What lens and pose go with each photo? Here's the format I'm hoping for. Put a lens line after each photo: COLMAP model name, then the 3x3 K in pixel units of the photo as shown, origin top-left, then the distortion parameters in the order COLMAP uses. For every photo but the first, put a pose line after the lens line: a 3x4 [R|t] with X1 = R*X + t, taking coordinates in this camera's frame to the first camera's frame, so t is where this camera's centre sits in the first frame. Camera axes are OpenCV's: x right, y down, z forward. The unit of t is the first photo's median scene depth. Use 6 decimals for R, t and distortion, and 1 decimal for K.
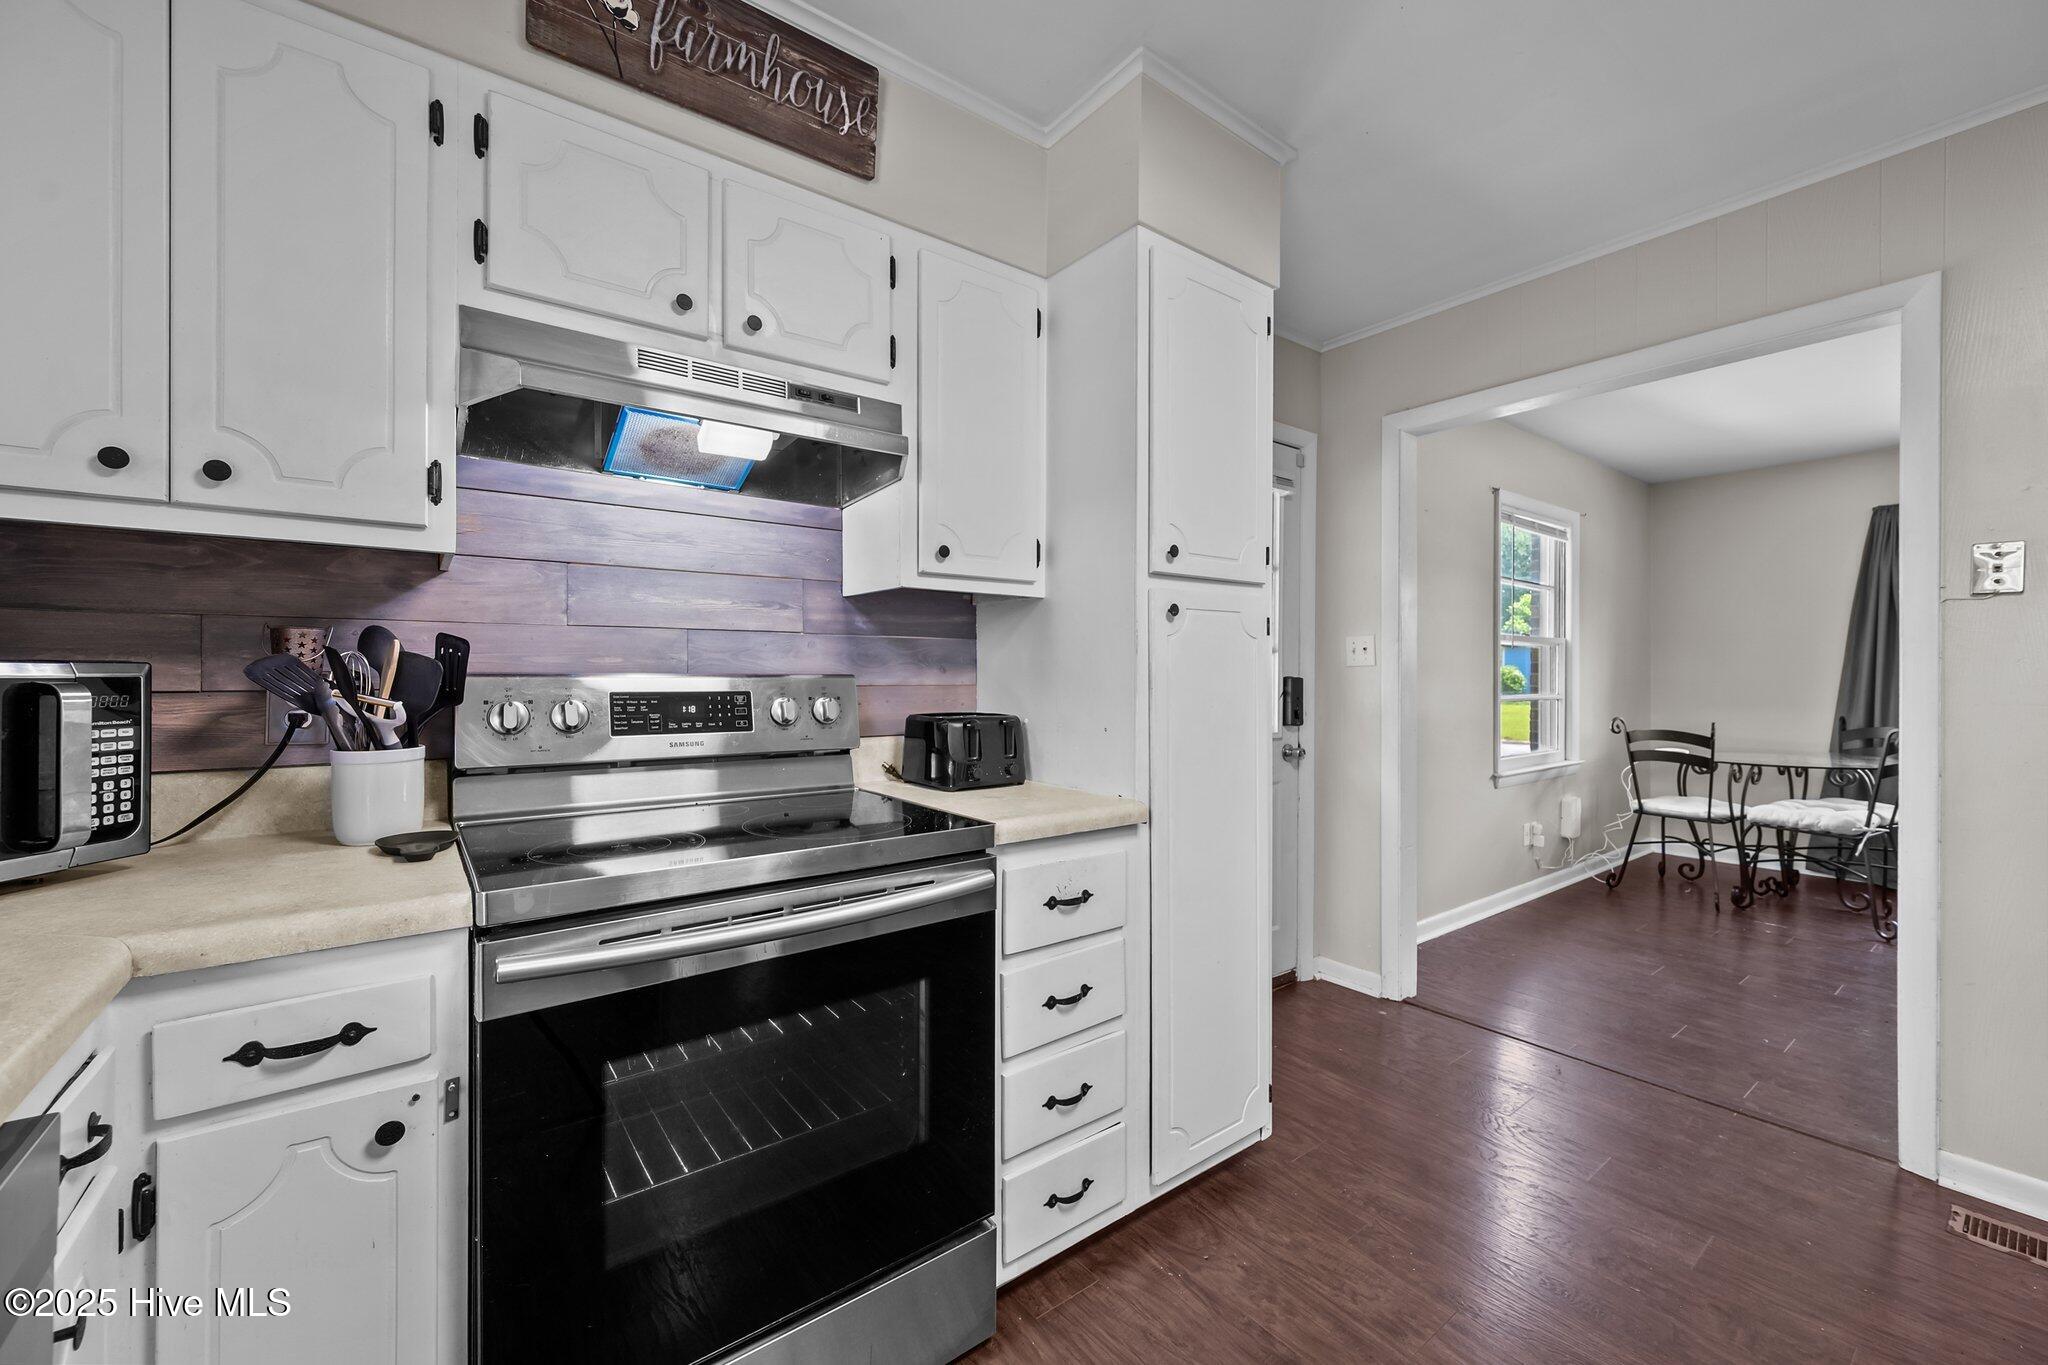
lens RADIAL K [[814.5, 0, 1035.3], [0, 814.5, 675.4], [0, 0, 1]] dist [0.000413, -0.000141]
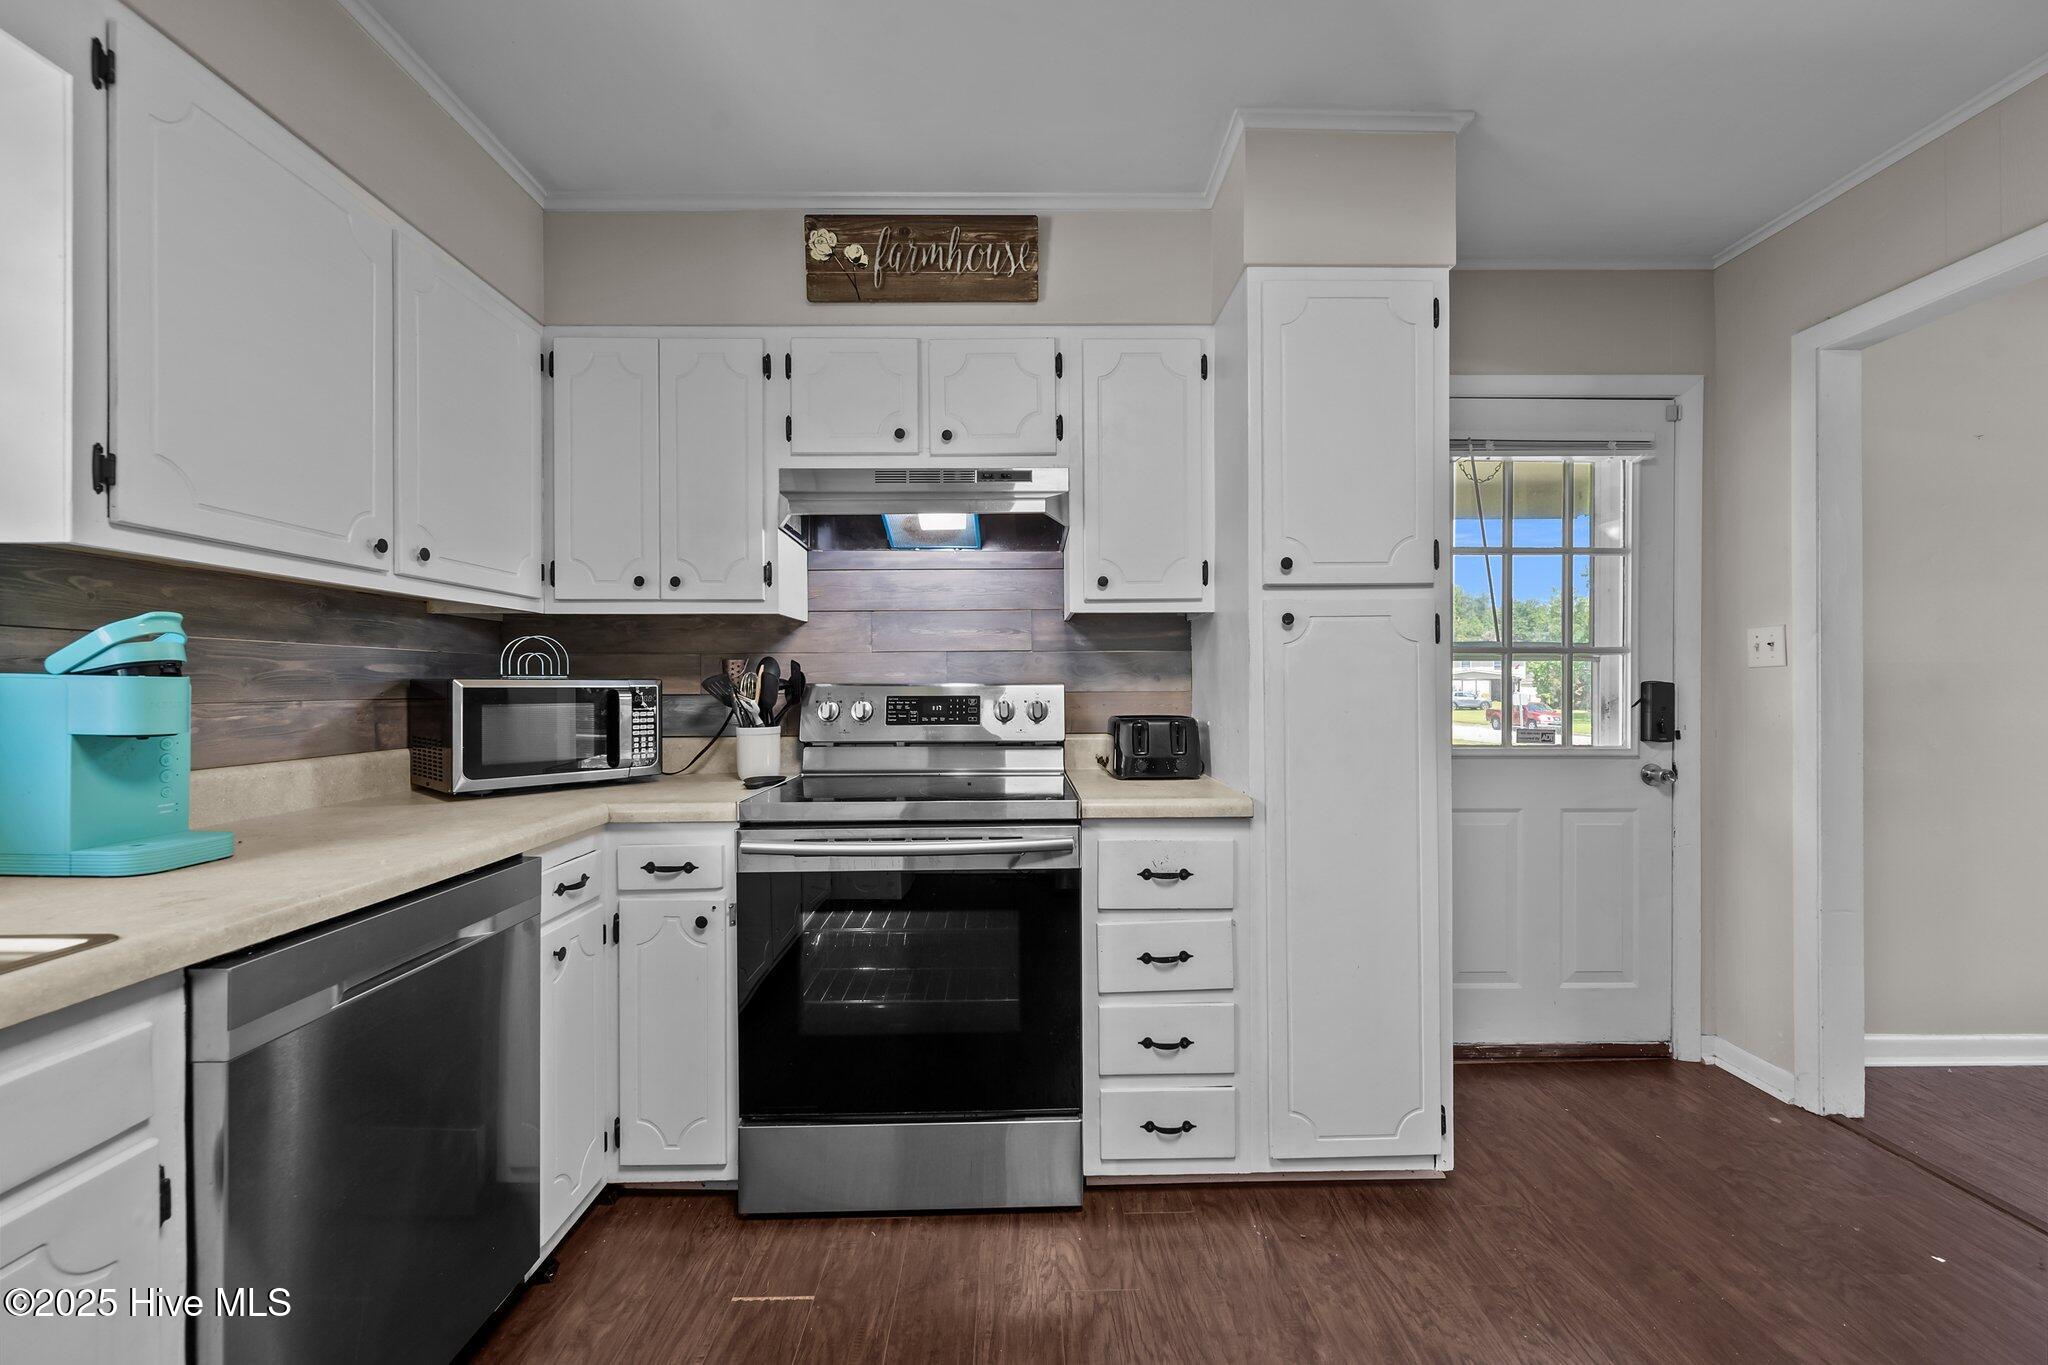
lens RADIAL K [[806.1, 0, 1022.0], [0, 806.1, 685.4], [0, 0, 1]] dist [0.000313, -0.000049]
pose [[0.804733, -0.006607, -0.593600, 0.547078], [0.006508, 0.999976, -0.002307, 0.006205], [0.593601, -0.002006, 0.804757, -0.047992]]
